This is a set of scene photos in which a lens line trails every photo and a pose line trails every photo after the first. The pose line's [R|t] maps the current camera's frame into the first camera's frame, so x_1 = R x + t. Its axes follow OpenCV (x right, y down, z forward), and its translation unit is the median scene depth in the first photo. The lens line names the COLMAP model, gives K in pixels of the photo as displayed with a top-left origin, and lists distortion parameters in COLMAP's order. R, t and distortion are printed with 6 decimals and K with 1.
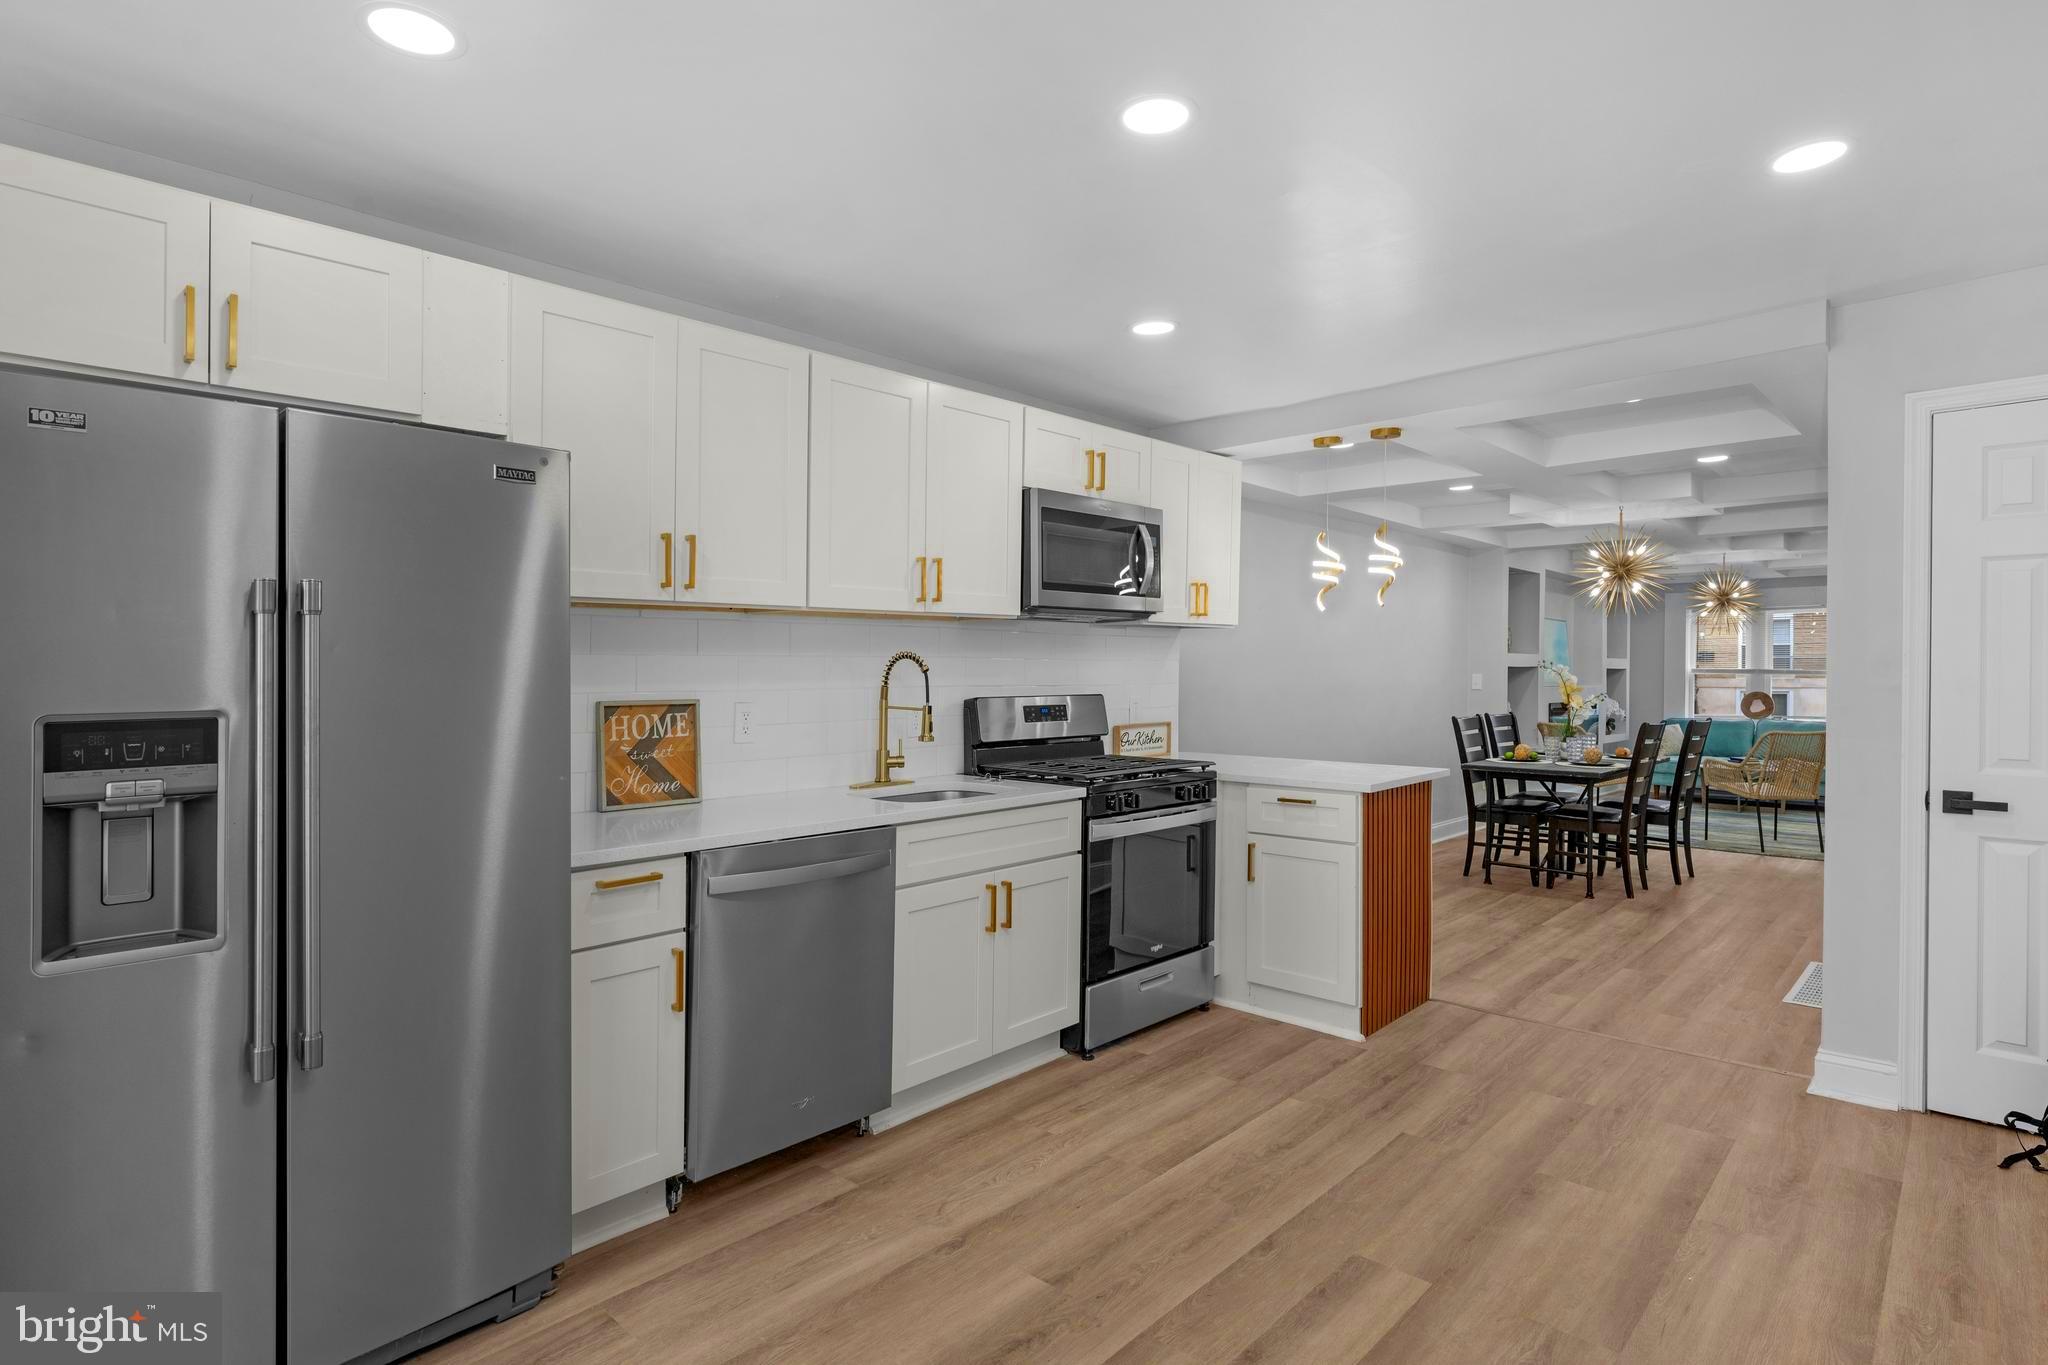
lens RADIAL K [[1072.1, 0, 1034.6], [0, 1072.1, 681.4], [0, 0, 1]] dist [-0.011409, -0.000024]
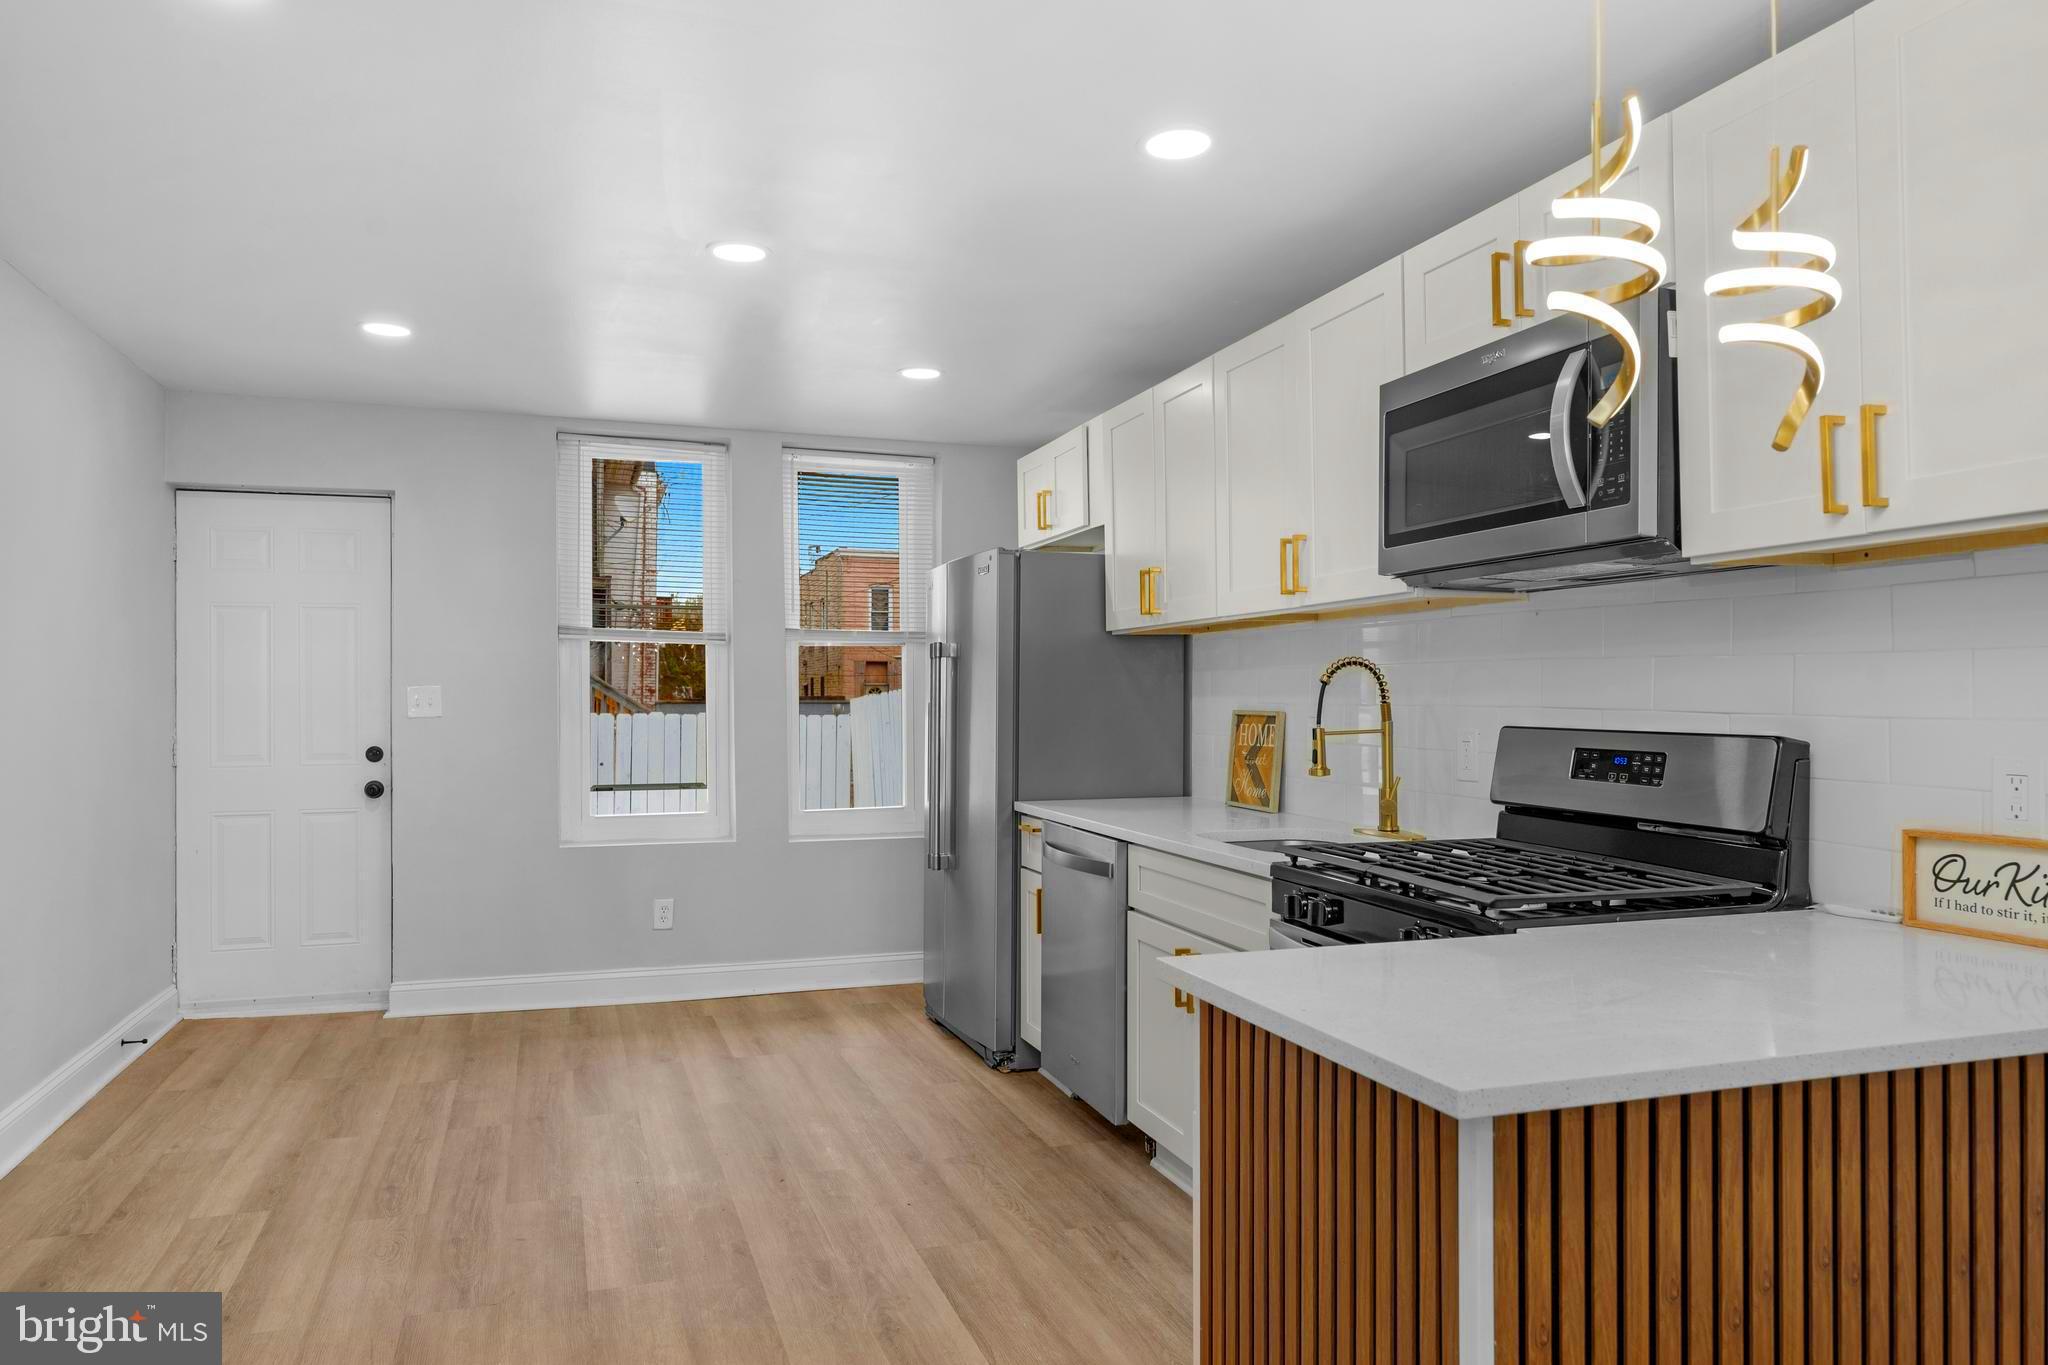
lens RADIAL K [[1370.5, 0, 1019.2], [0, 1370.5, 668.2], [0, 0, 1]] dist [-0.006744, -0.004348]
pose [[-0.492329, -0.016421, -0.870254, 0.699528], [-0.013011, 0.999849, -0.011505, -0.004604], [0.870312, 0.005658, -0.492468, 1.065665]]
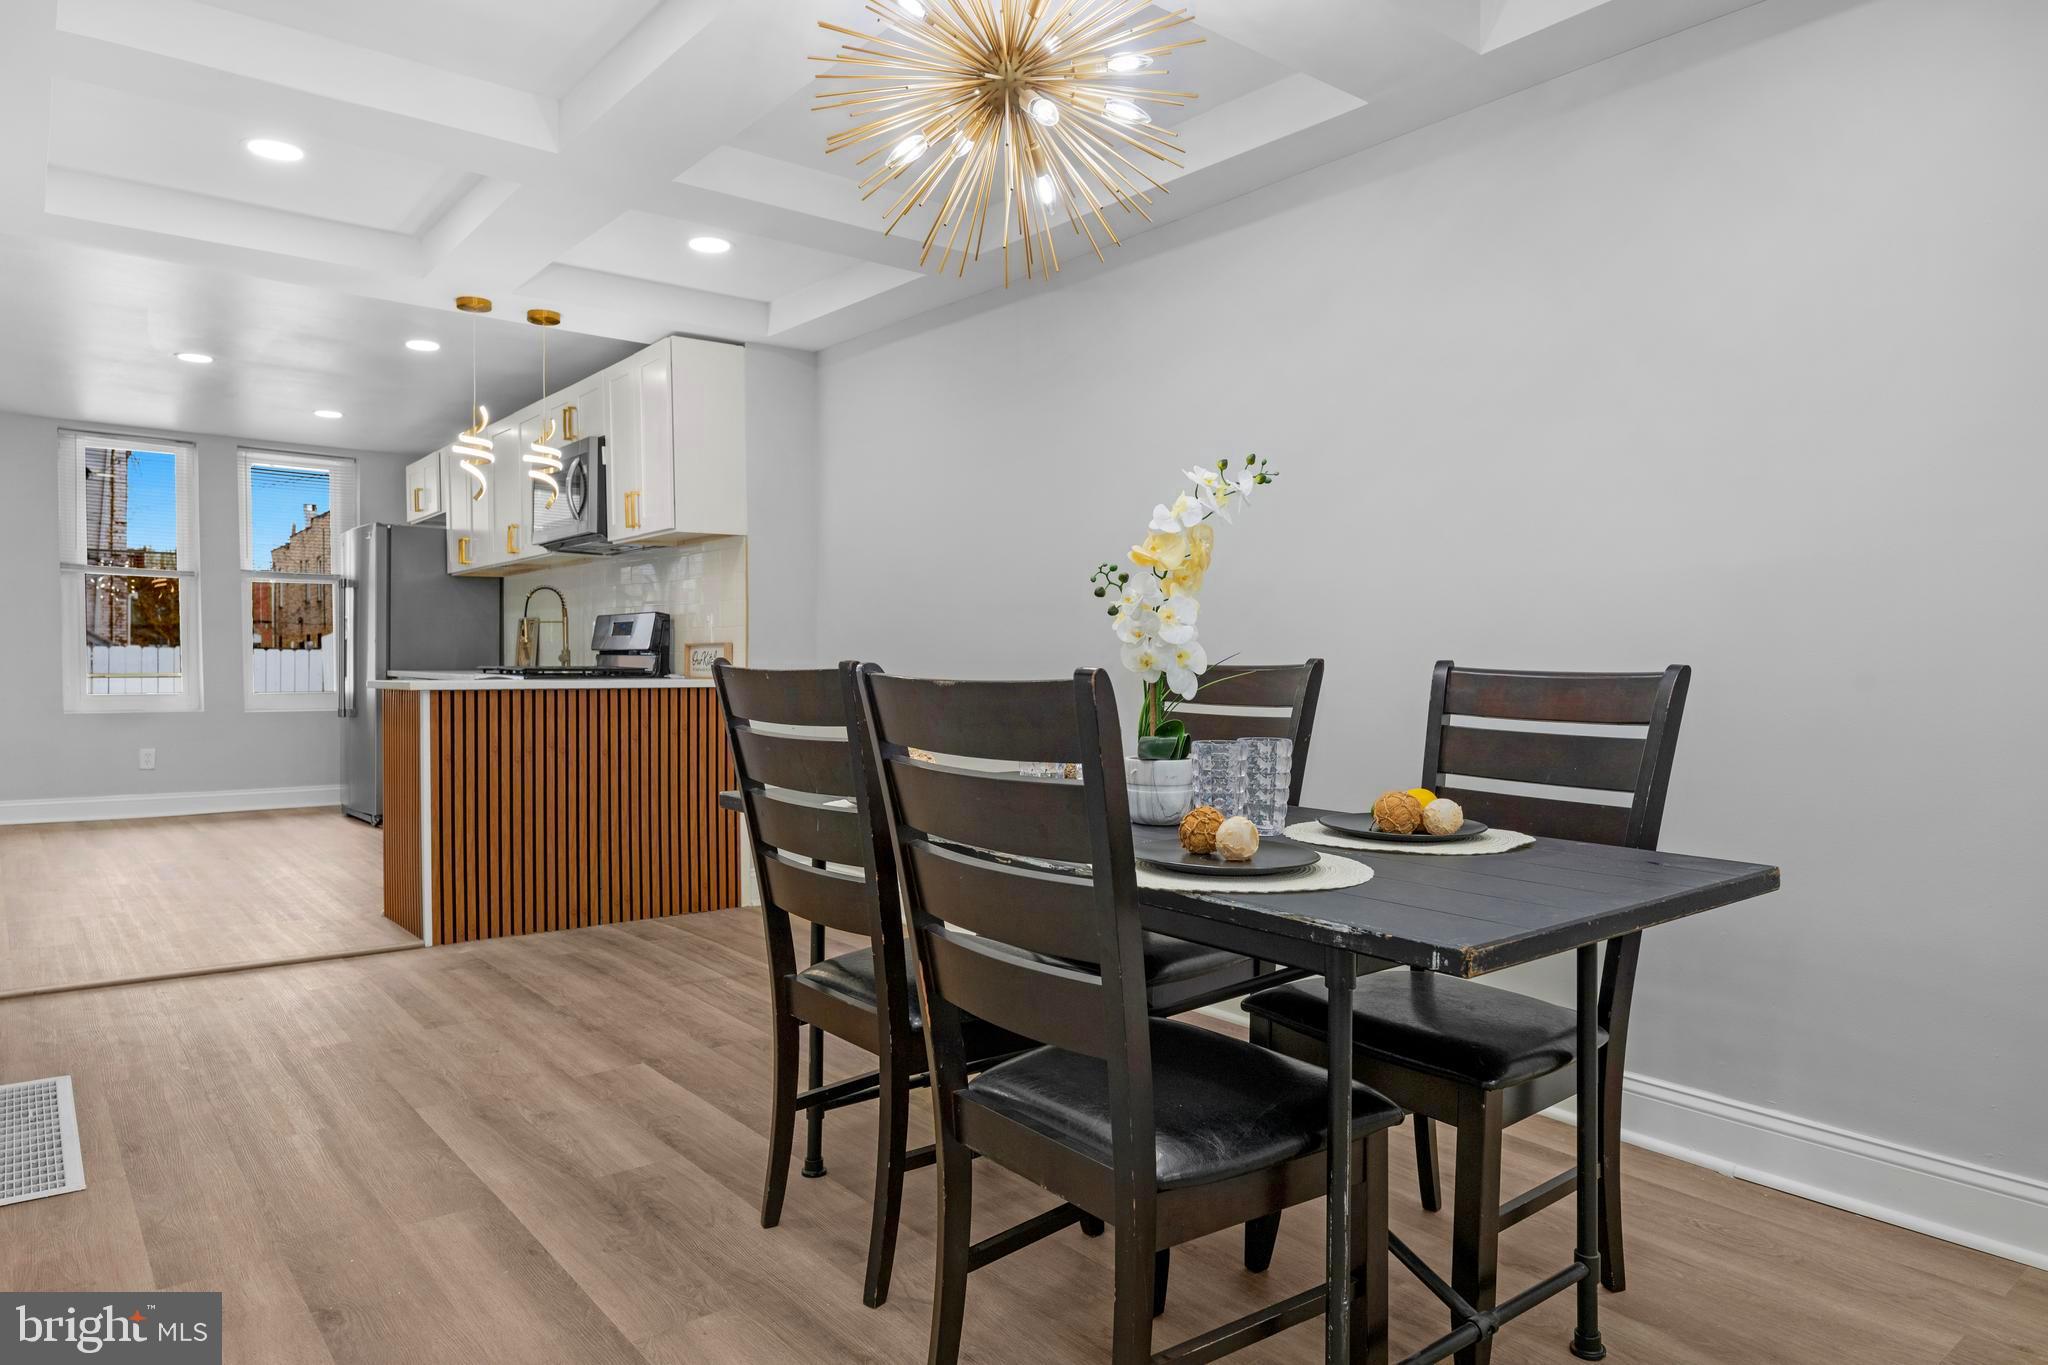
lens RADIAL K [[1279.3, 0, 1026.3], [0, 1279.3, 681.5], [0, 0, 1]] dist [-0.003210, -0.001533]
pose [[-0.154141, 0.013439, -0.987957, 1.326079], [-0.020536, 0.999648, 0.016802, 0.054409], [0.987835, 0.022879, -0.153811, 1.639595]]
